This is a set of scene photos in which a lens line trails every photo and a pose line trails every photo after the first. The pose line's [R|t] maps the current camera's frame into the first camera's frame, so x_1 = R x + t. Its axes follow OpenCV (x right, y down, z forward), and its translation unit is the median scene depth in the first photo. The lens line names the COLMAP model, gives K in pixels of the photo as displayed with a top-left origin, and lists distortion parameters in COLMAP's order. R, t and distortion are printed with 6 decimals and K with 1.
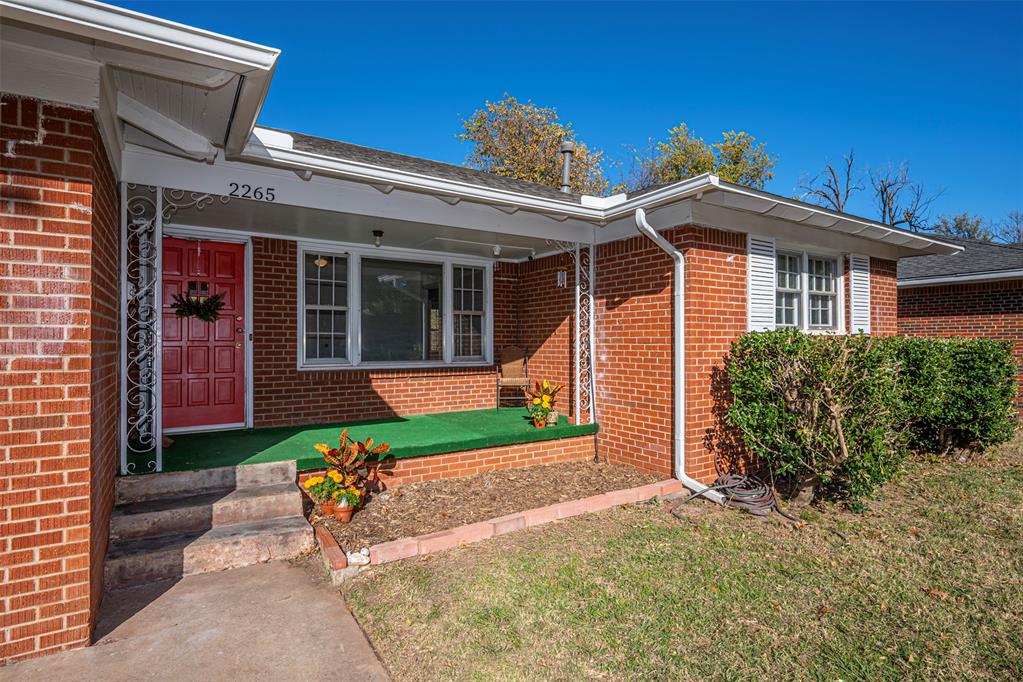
lens RADIAL K [[525.6, 0, 511.5], [0, 525.6, 341.0], [0, 0, 1]] dist [-0.001571, -0.000661]
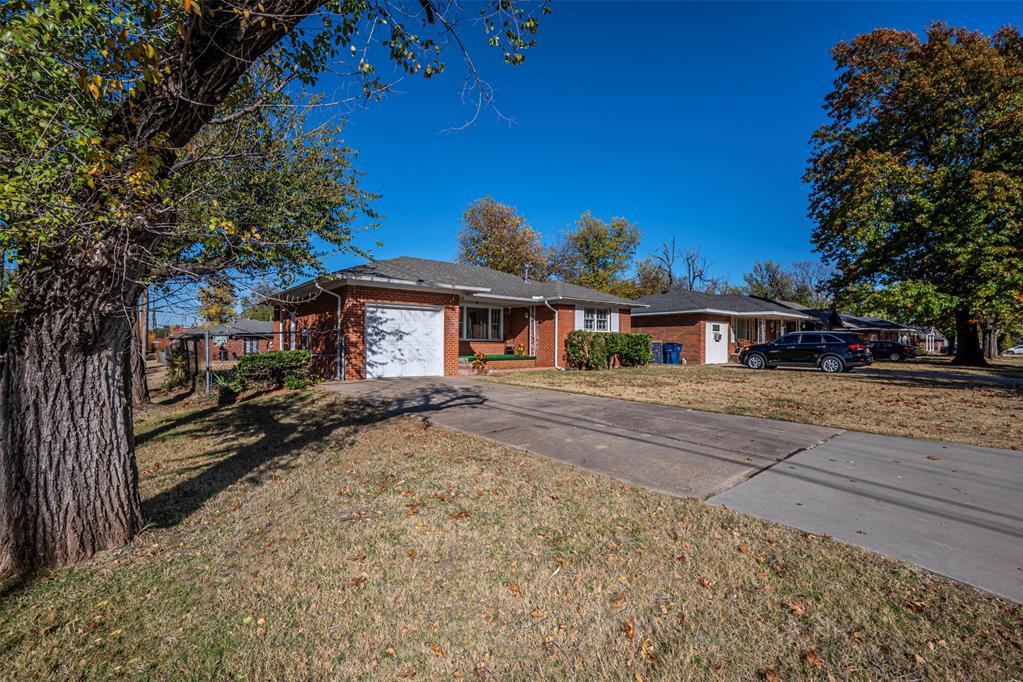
lens RADIAL K [[469.3, 0, 511.5], [0, 469.3, 341.0], [0, 0, 1]] dist [0.000116, 0.000000]
pose [[0.994156, 0.010060, 0.107484, -0.349529], [-0.009629, 0.999943, -0.004532, 0.073626], [-0.107523, 0.003470, 0.994196, -2.184062]]
